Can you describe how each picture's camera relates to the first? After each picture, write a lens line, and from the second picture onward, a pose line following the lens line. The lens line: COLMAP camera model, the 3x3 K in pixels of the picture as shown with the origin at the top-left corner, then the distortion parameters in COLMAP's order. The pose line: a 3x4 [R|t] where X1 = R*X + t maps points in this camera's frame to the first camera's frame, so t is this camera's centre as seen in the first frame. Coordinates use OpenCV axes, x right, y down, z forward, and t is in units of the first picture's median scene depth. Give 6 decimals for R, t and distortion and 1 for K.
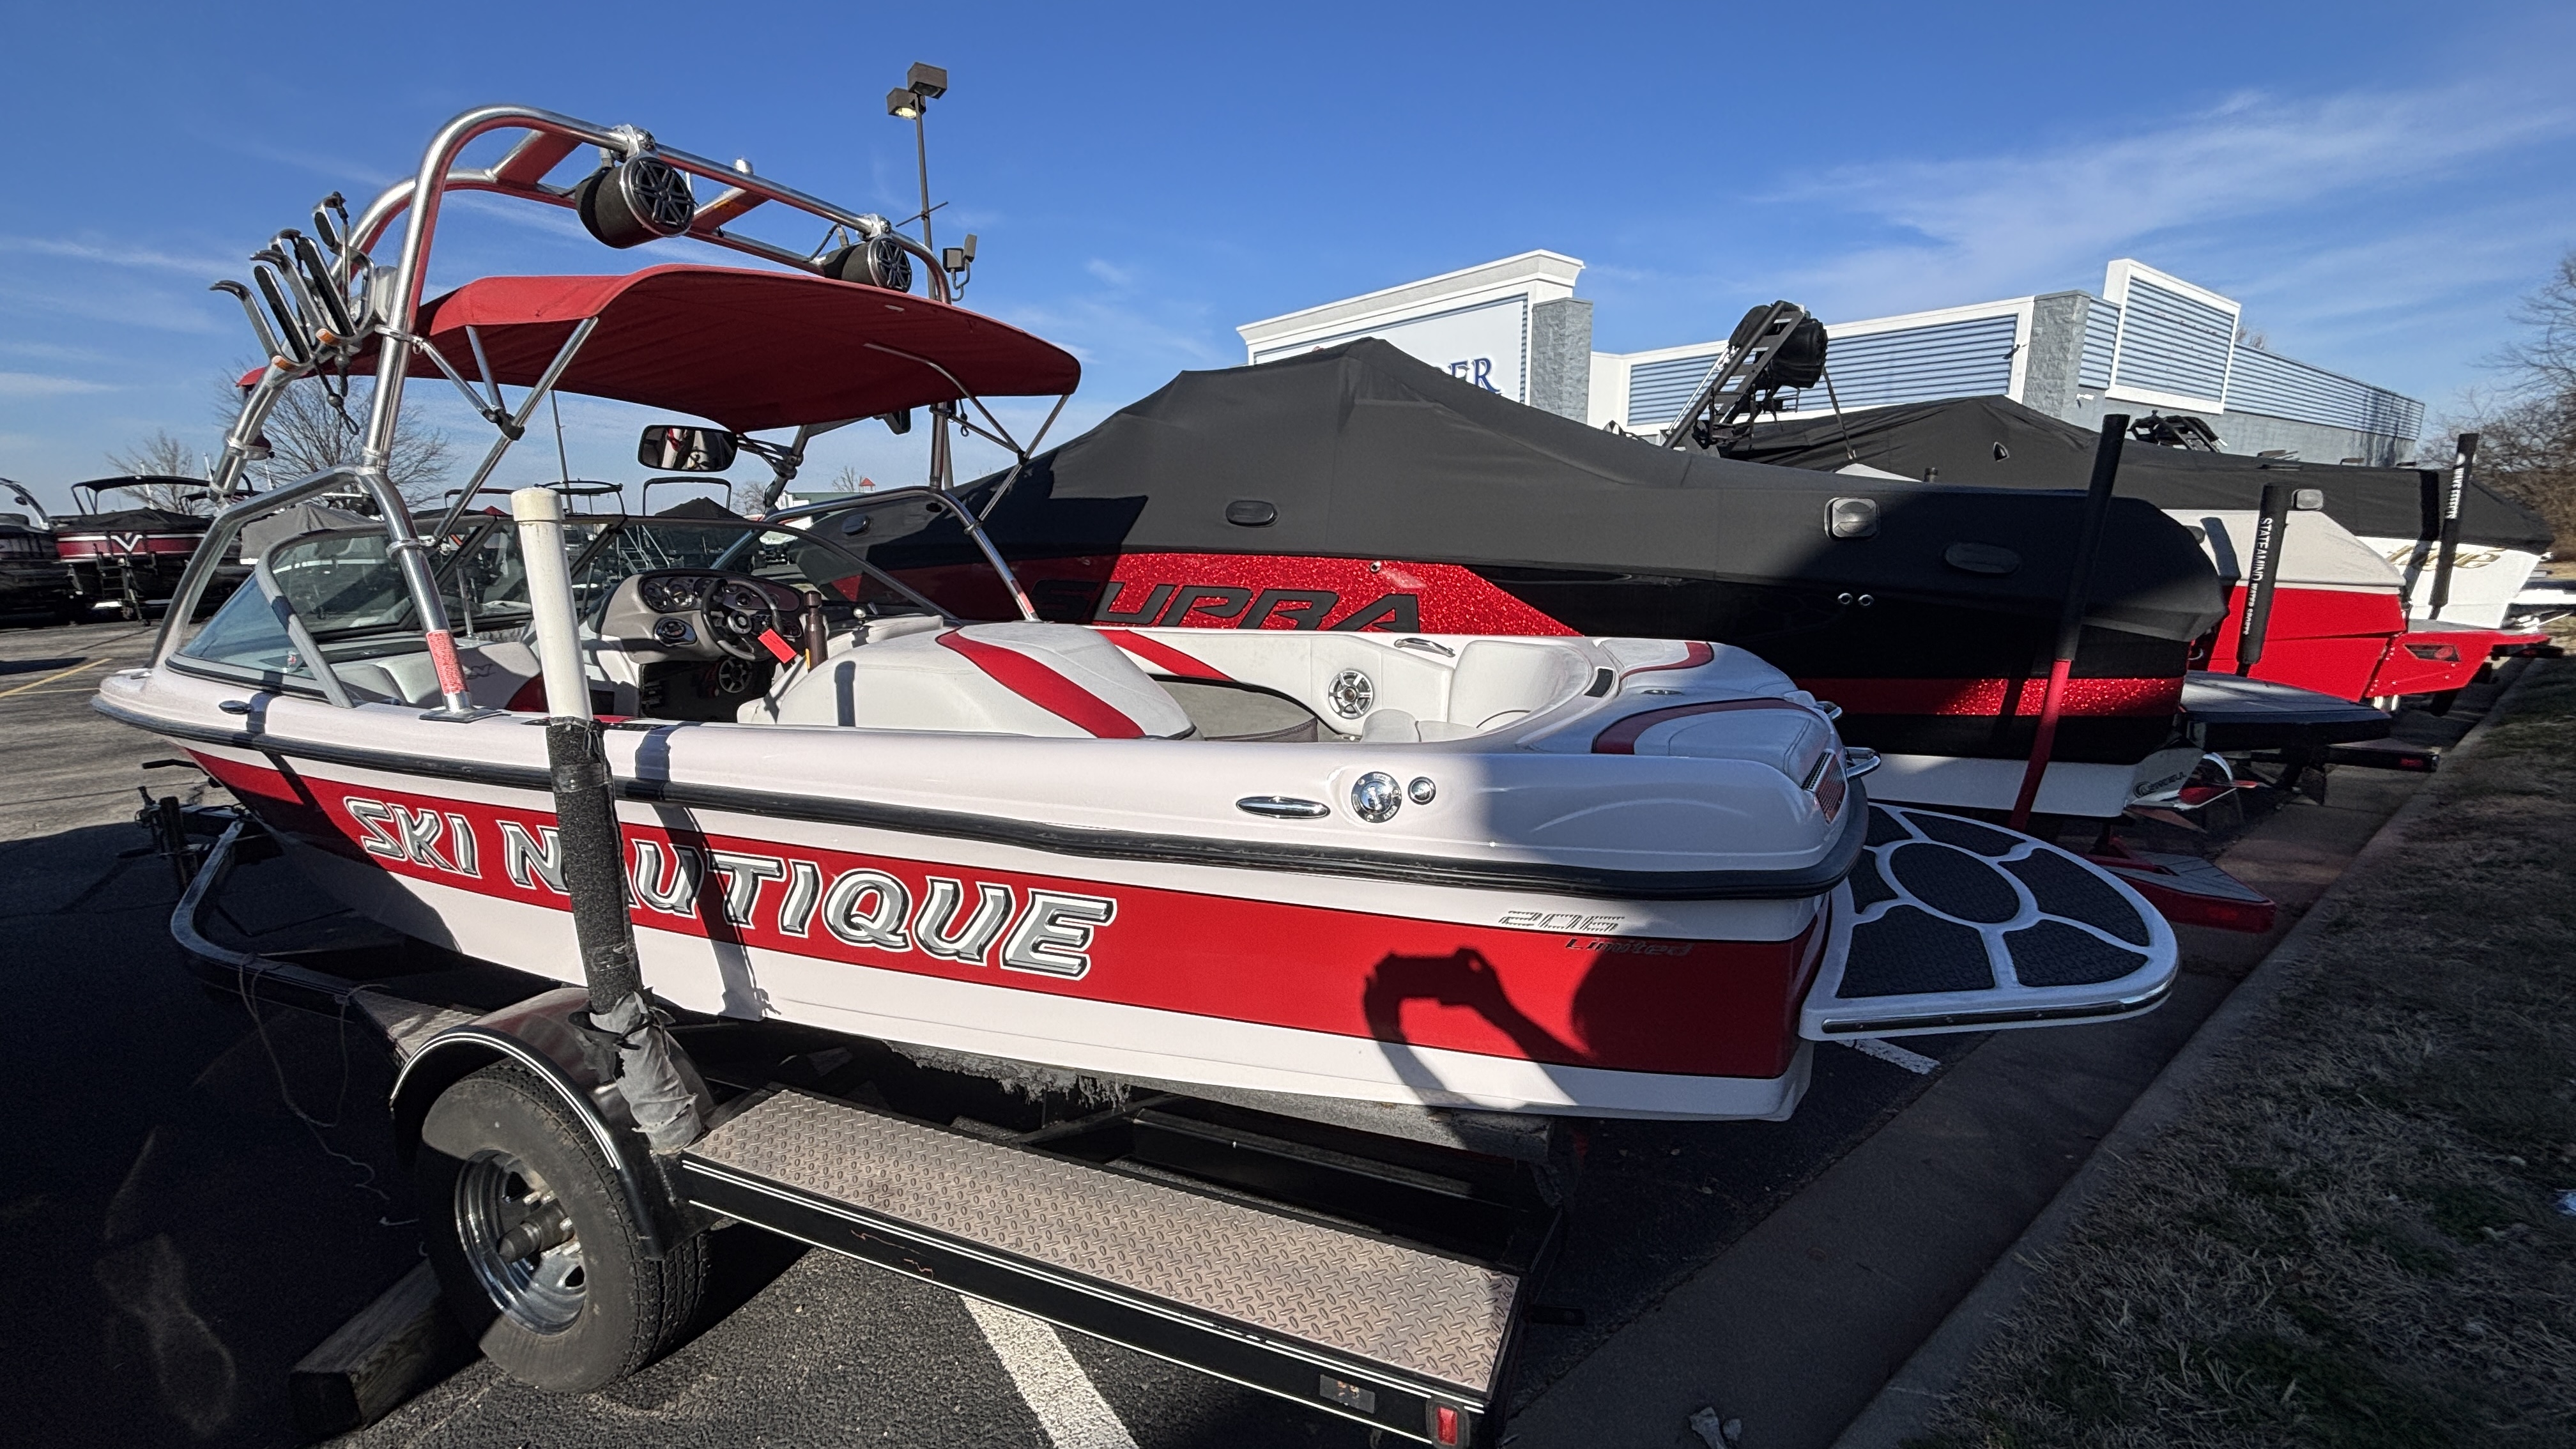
lens RADIAL K [[1043.7, 0, 1294.2], [0, 1043.7, 725.2], [0, 0, 1]] dist [0.001370, -0.003424]
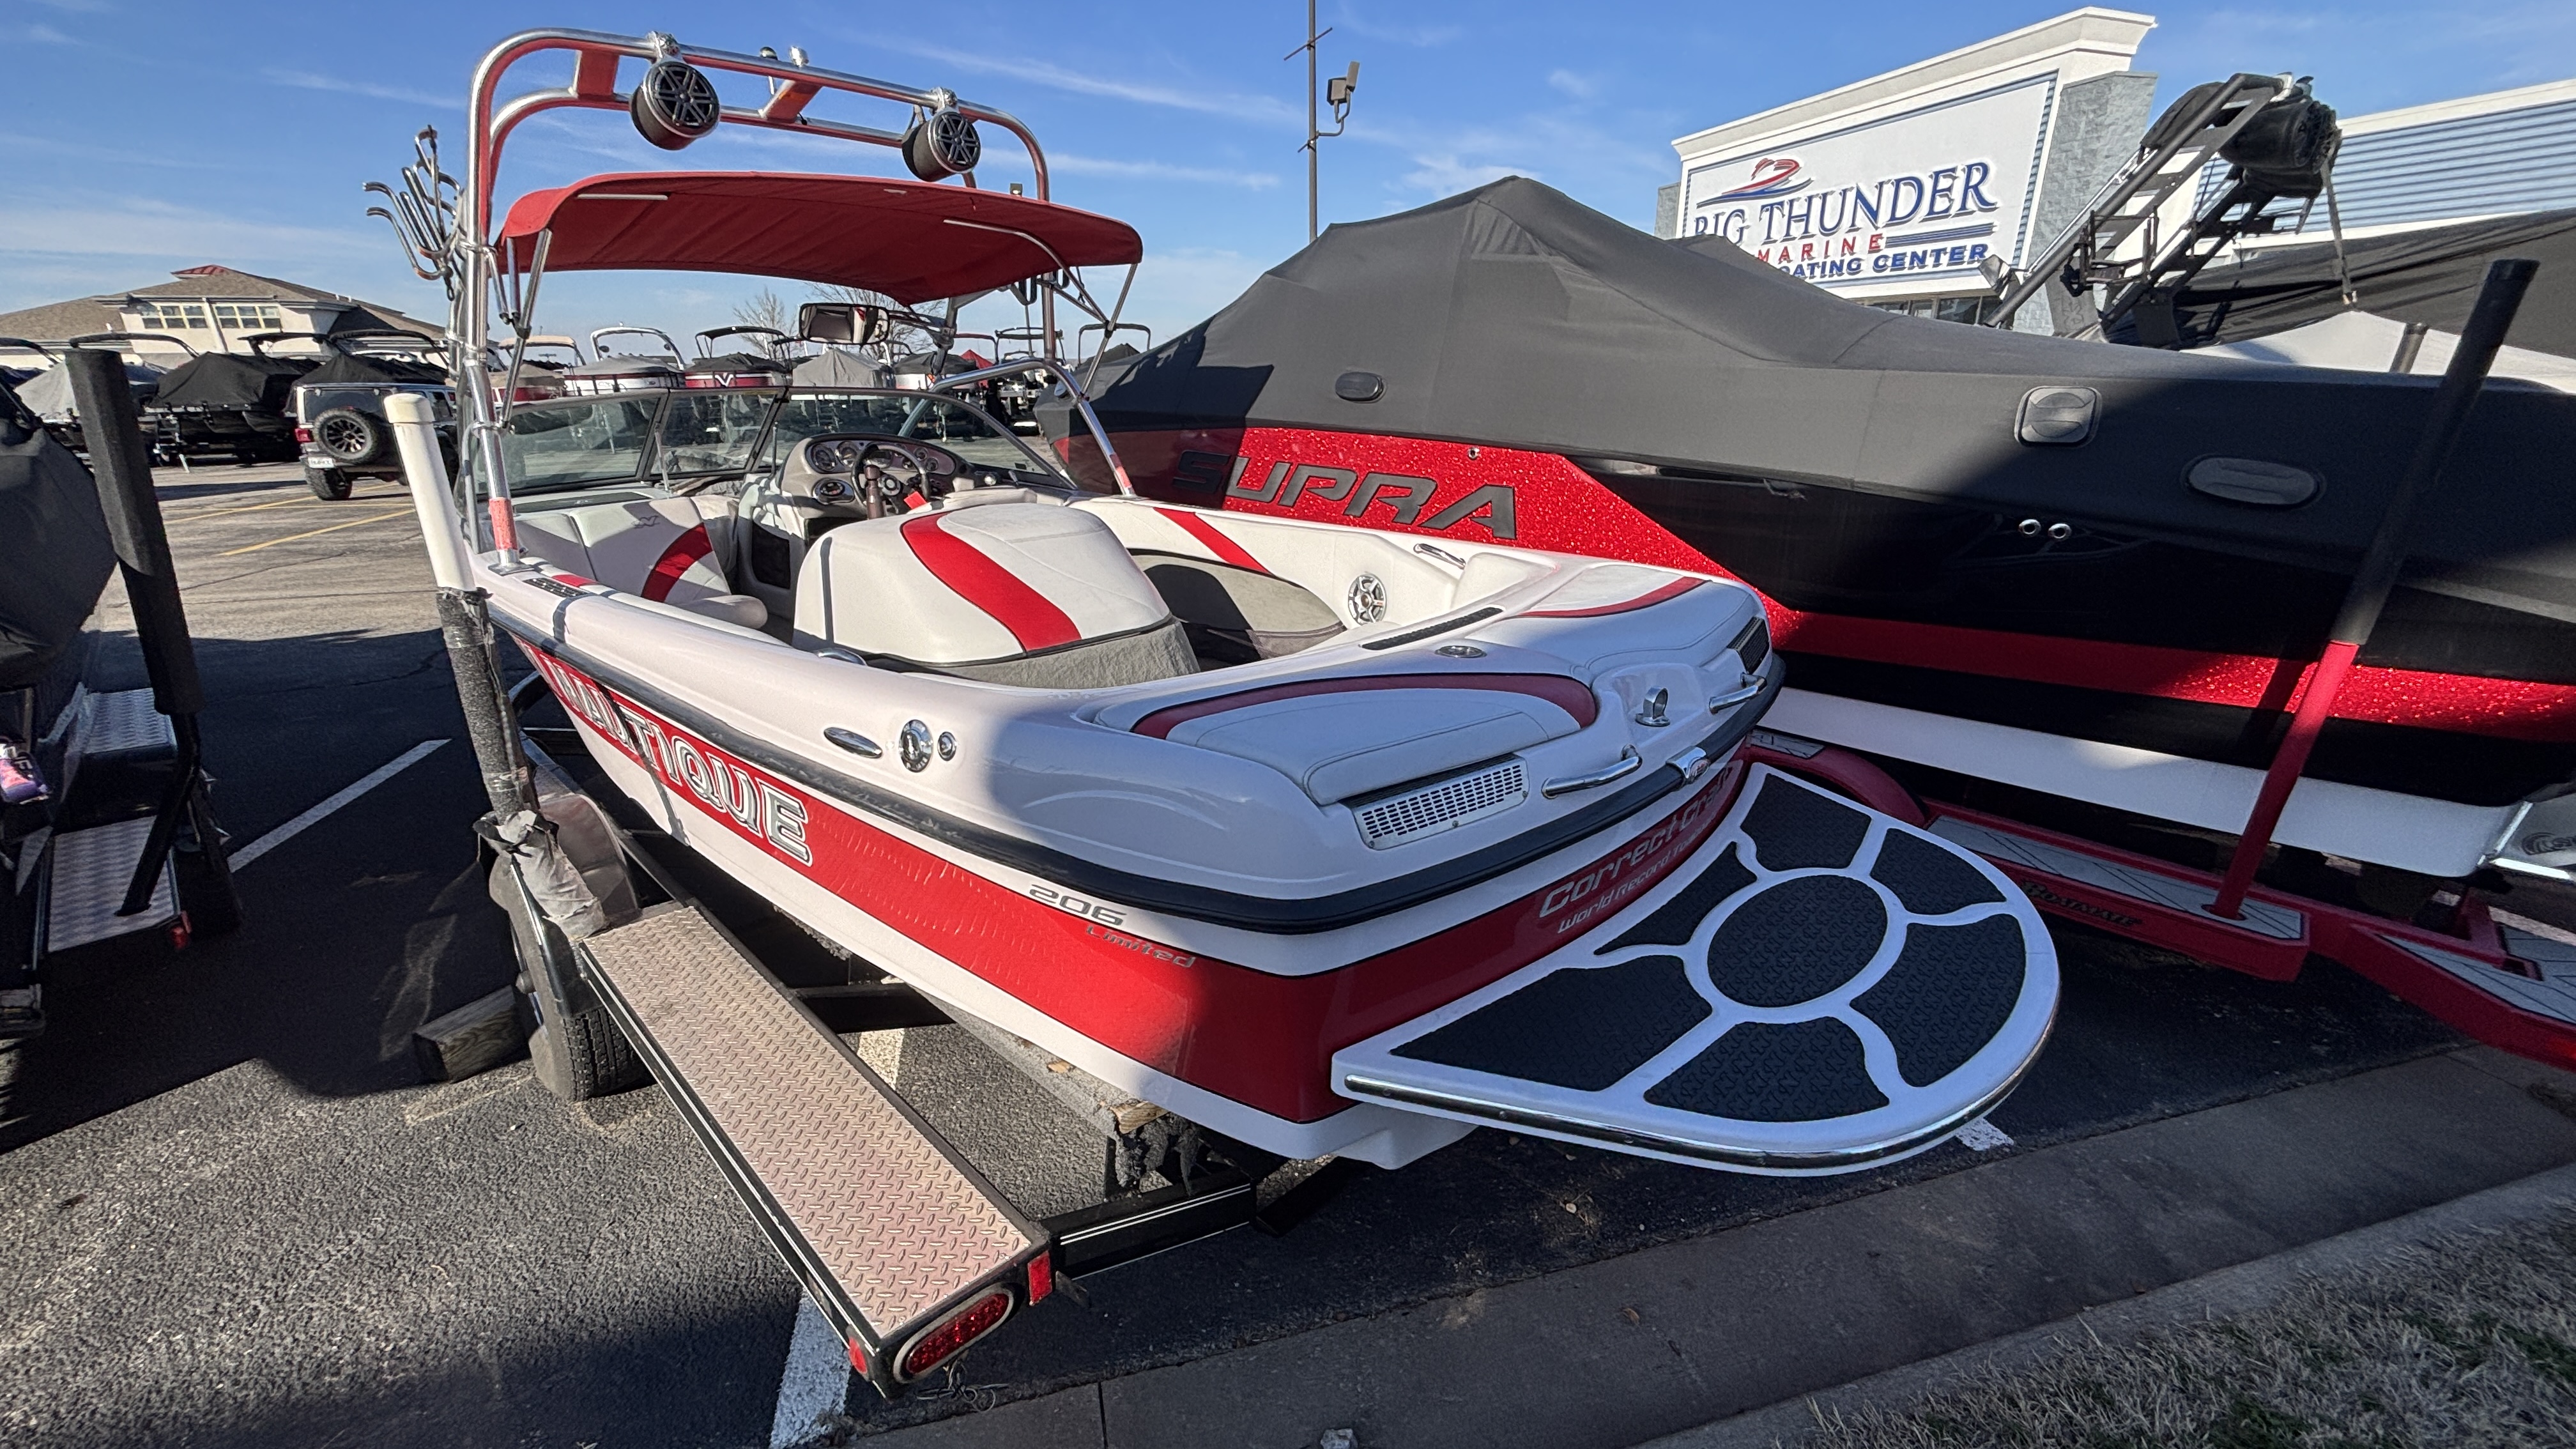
lens RADIAL K [[1043.7, 0, 1289.9], [0, 1043.7, 725.8], [0, 0, 1]] dist [0.001370, -0.003424]
pose [[0.924181, 0.130273, -0.359051, 0.310486], [-0.078771, 0.984836, 0.154573, -0.052173], [0.373743, -0.114571, 0.920429, 0.102610]]
